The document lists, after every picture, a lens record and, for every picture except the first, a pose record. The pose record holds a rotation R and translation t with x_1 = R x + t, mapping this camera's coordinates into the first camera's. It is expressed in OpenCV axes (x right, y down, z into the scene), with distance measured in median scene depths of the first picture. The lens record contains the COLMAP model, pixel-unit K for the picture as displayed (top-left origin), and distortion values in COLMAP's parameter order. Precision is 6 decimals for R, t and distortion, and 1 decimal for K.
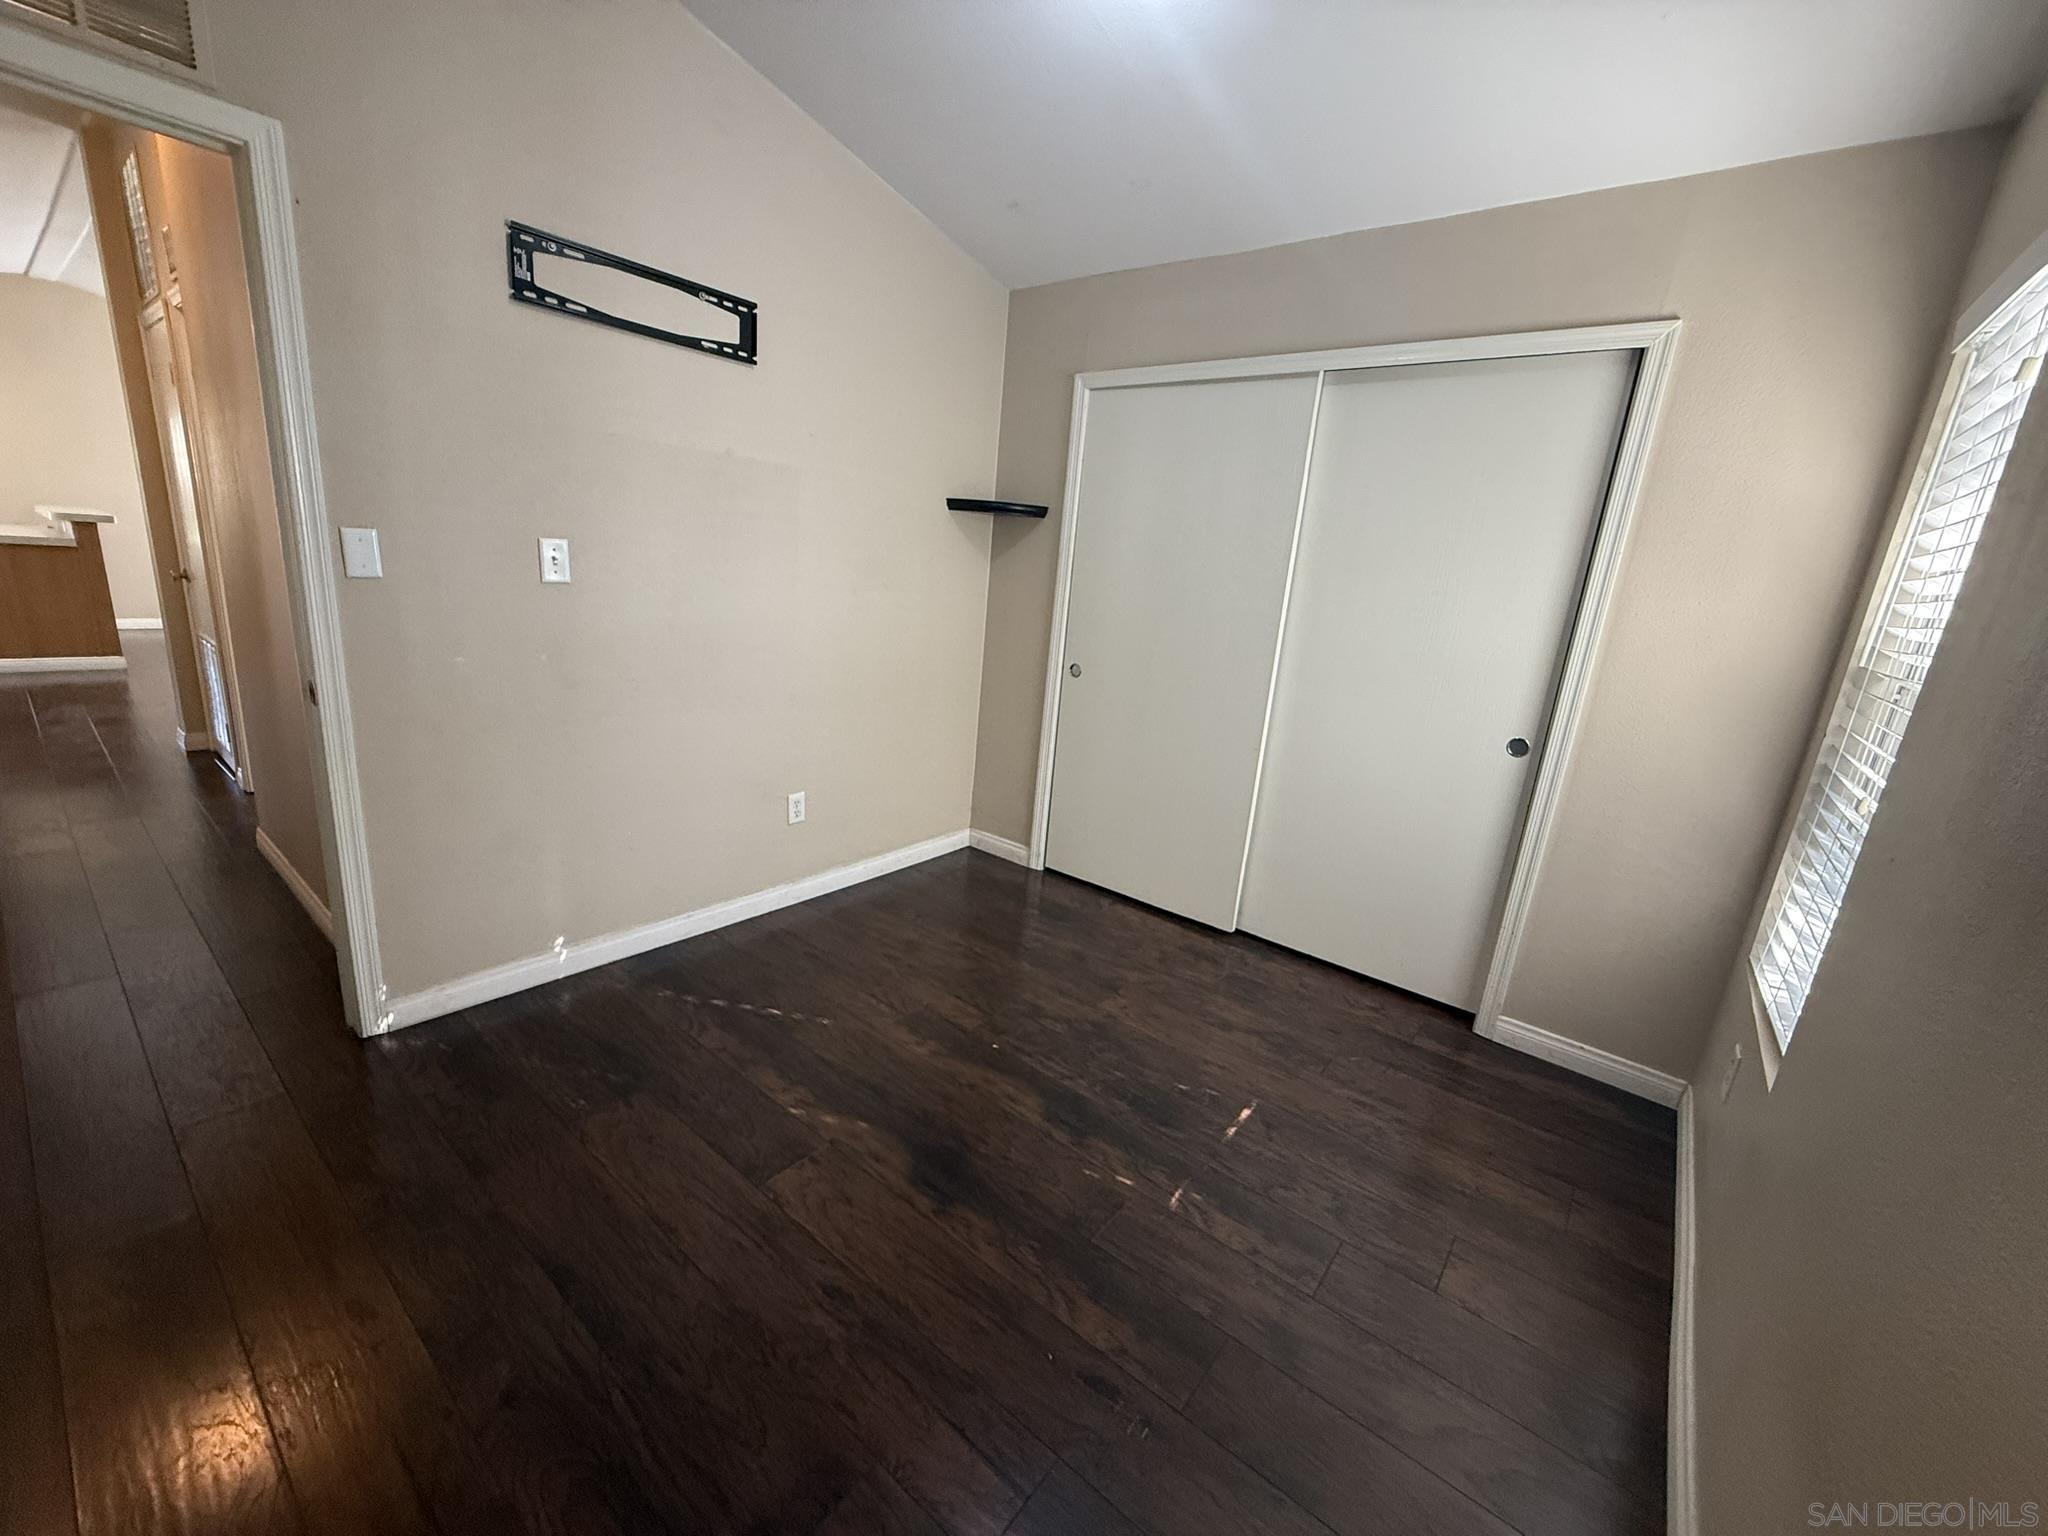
lens RADIAL K [[814.2, 0, 1017.2], [0, 814.2, 765.2], [0, 0, 1]] dist [-0.001875, 0.000313]
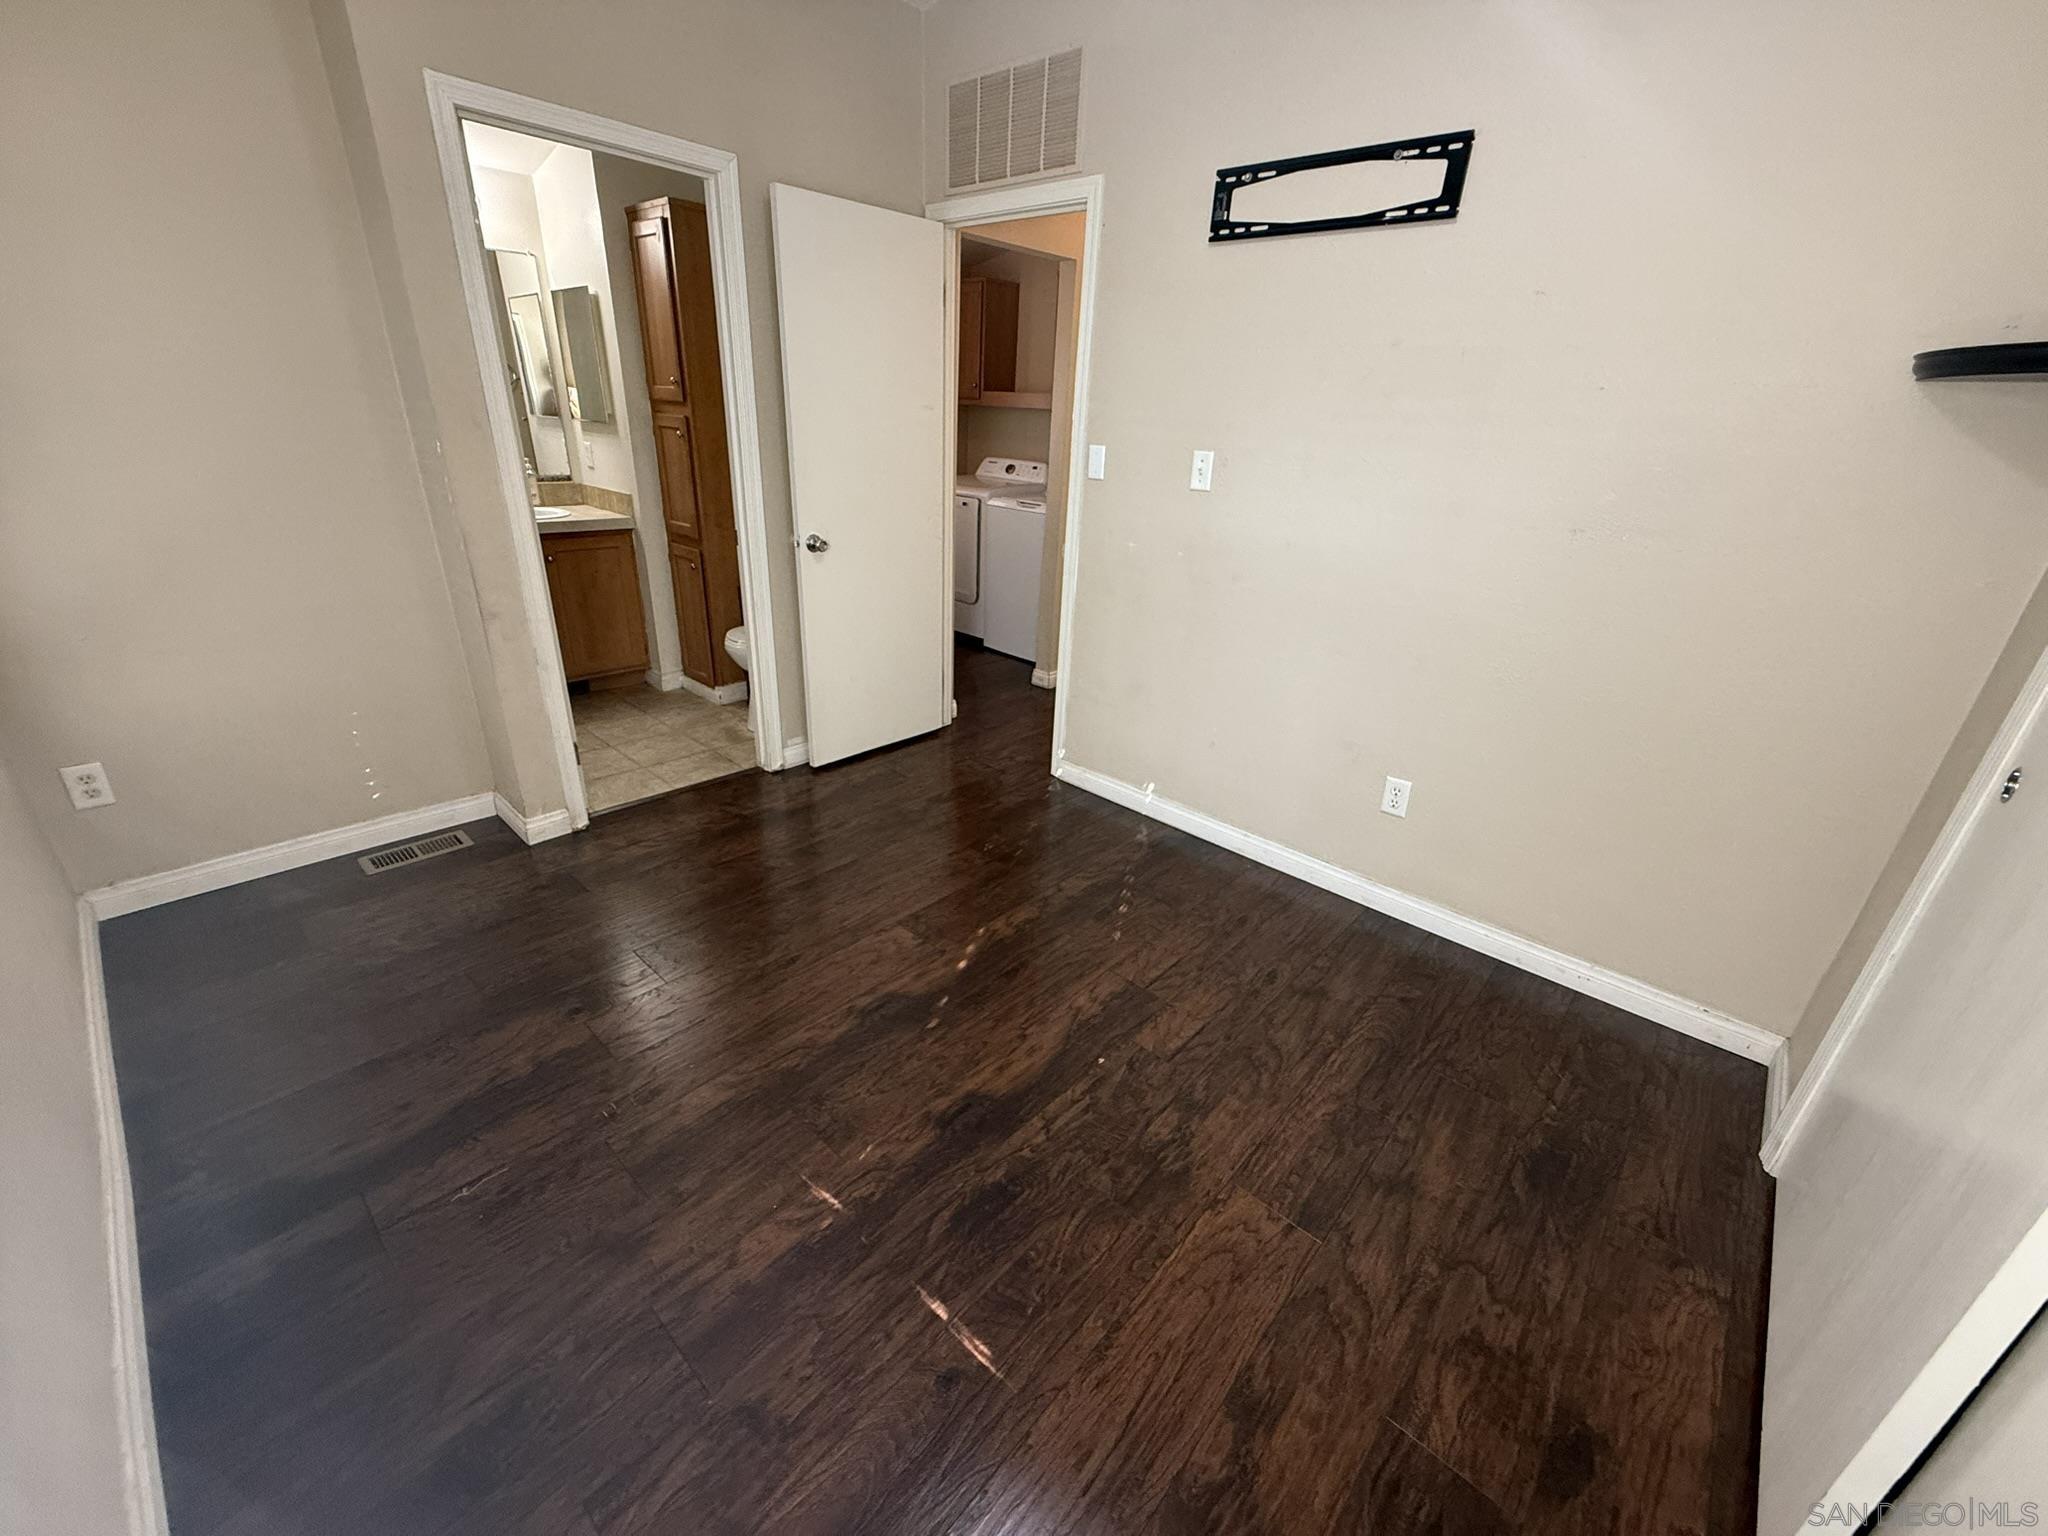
lens RADIAL K [[814.2, 0, 1017.2], [0, 814.2, 765.2], [0, 0, 1]] dist [-0.001875, 0.000313]
pose [[-0.056539, 0.314731, -0.947495, 0.640573], [-0.297673, 0.900537, 0.316896, -0.151776], [0.952992, 0.299961, 0.042771, 0.771706]]
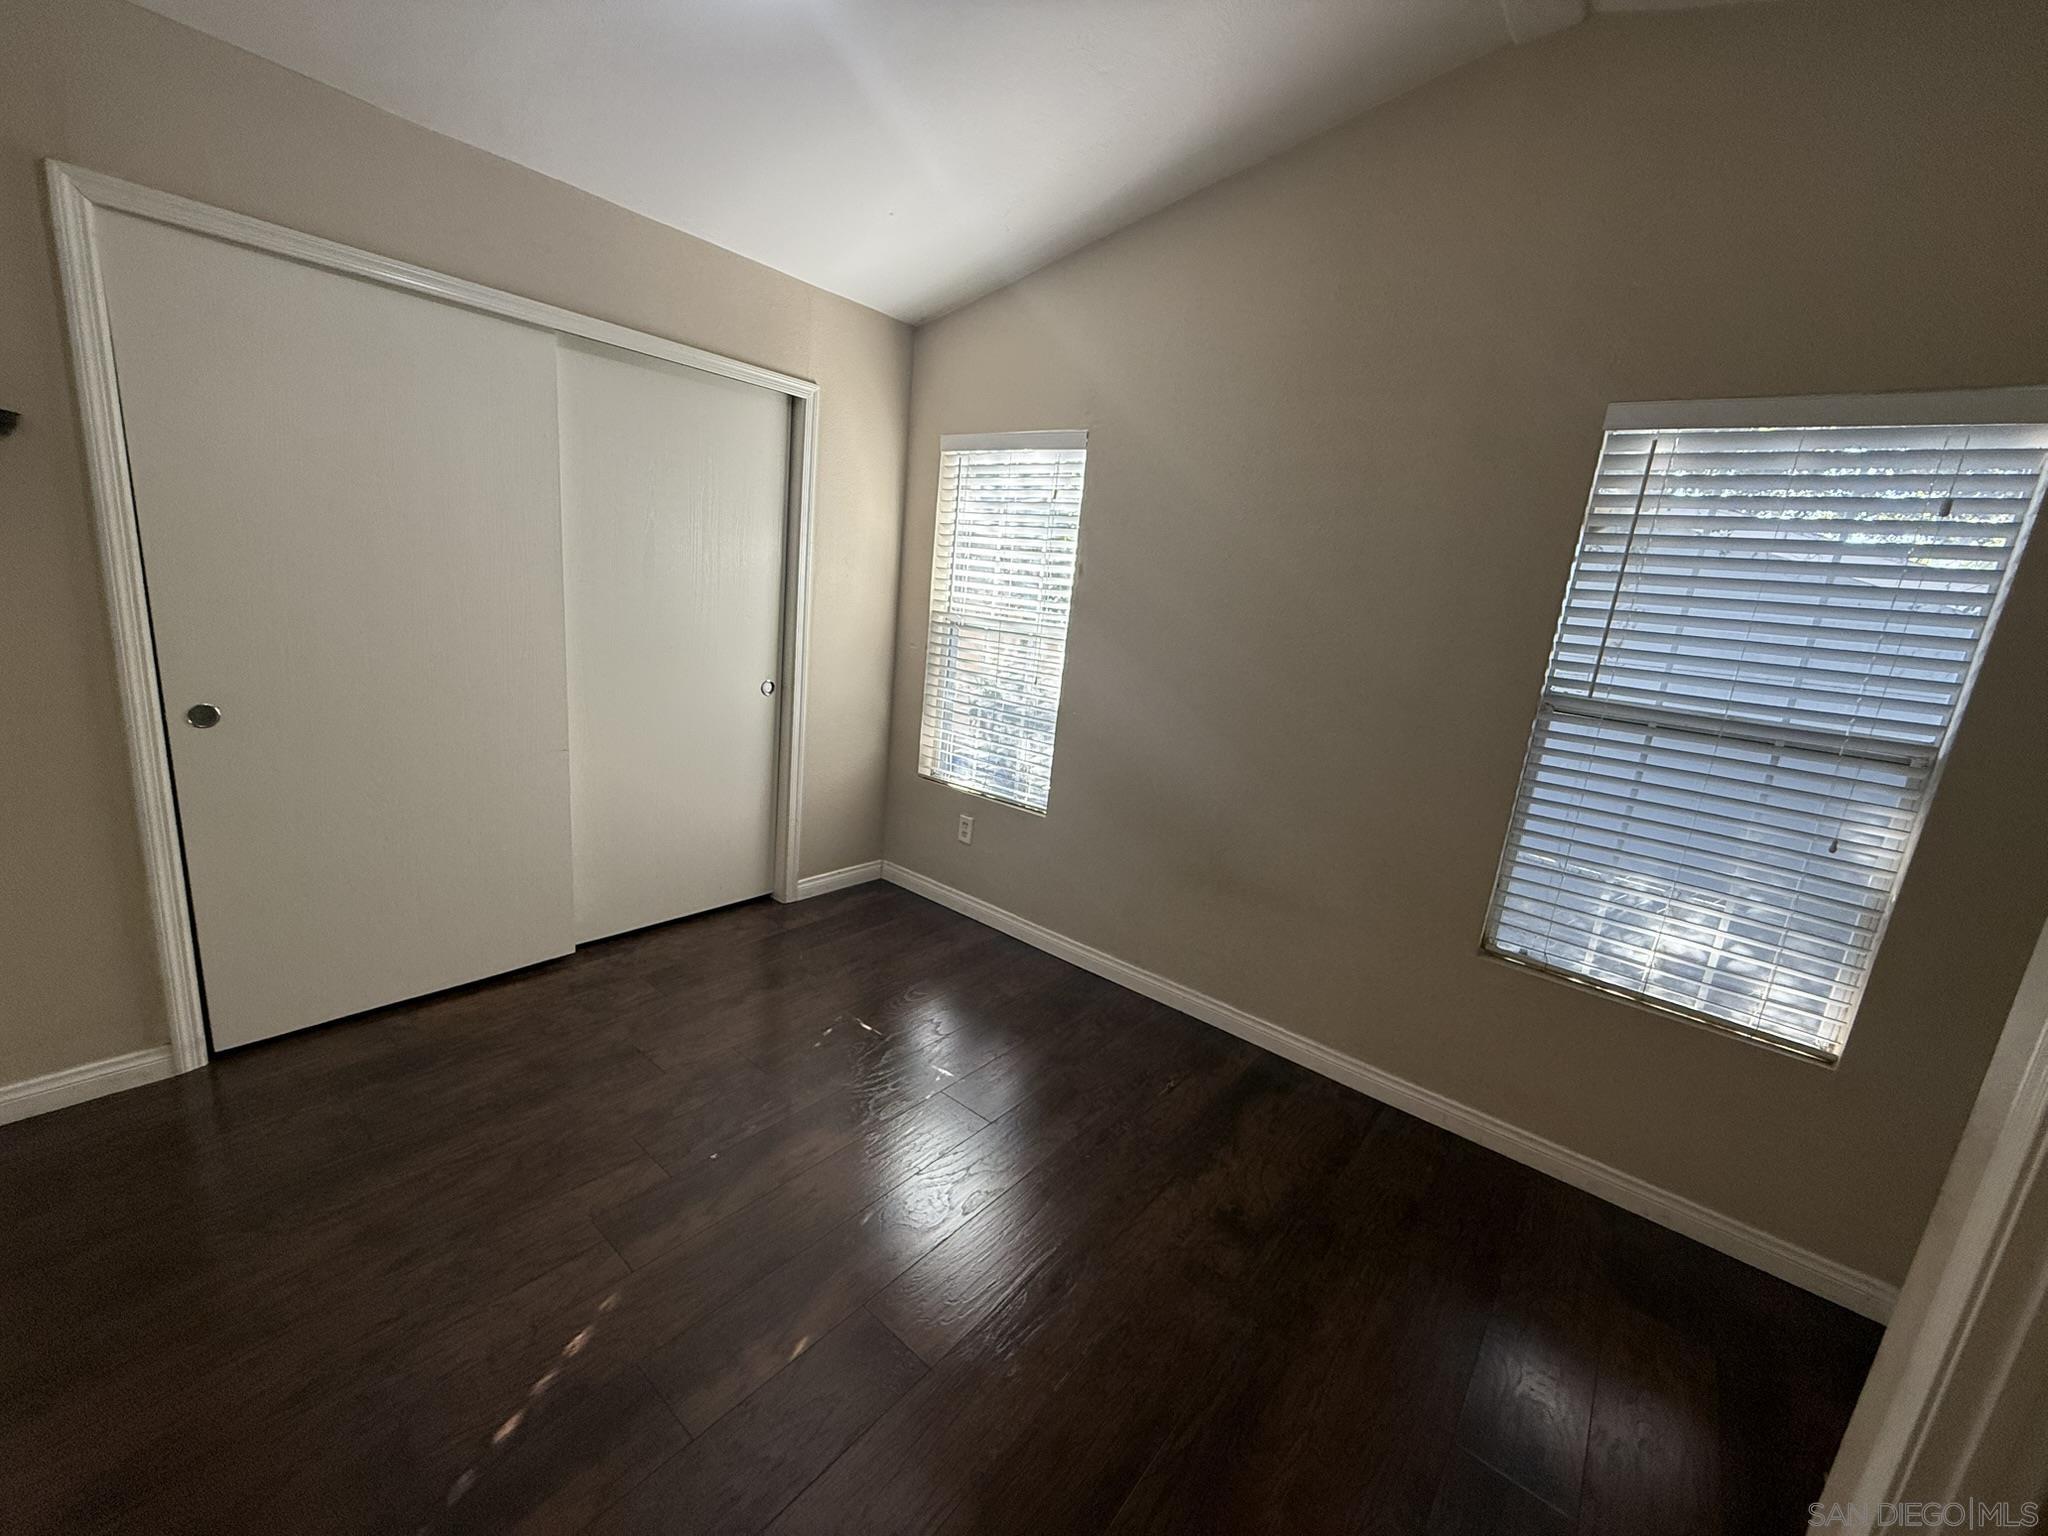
lens RADIAL K [[814.2, 0, 1017.2], [0, 814.2, 765.2], [0, 0, 1]] dist [-0.001875, 0.000313]
pose [[0.019720, -0.293849, 0.955648, -0.692264], [0.161314, 0.944246, 0.287014, -0.222747], [-0.986706, 0.148500, 0.066023, 0.557297]]
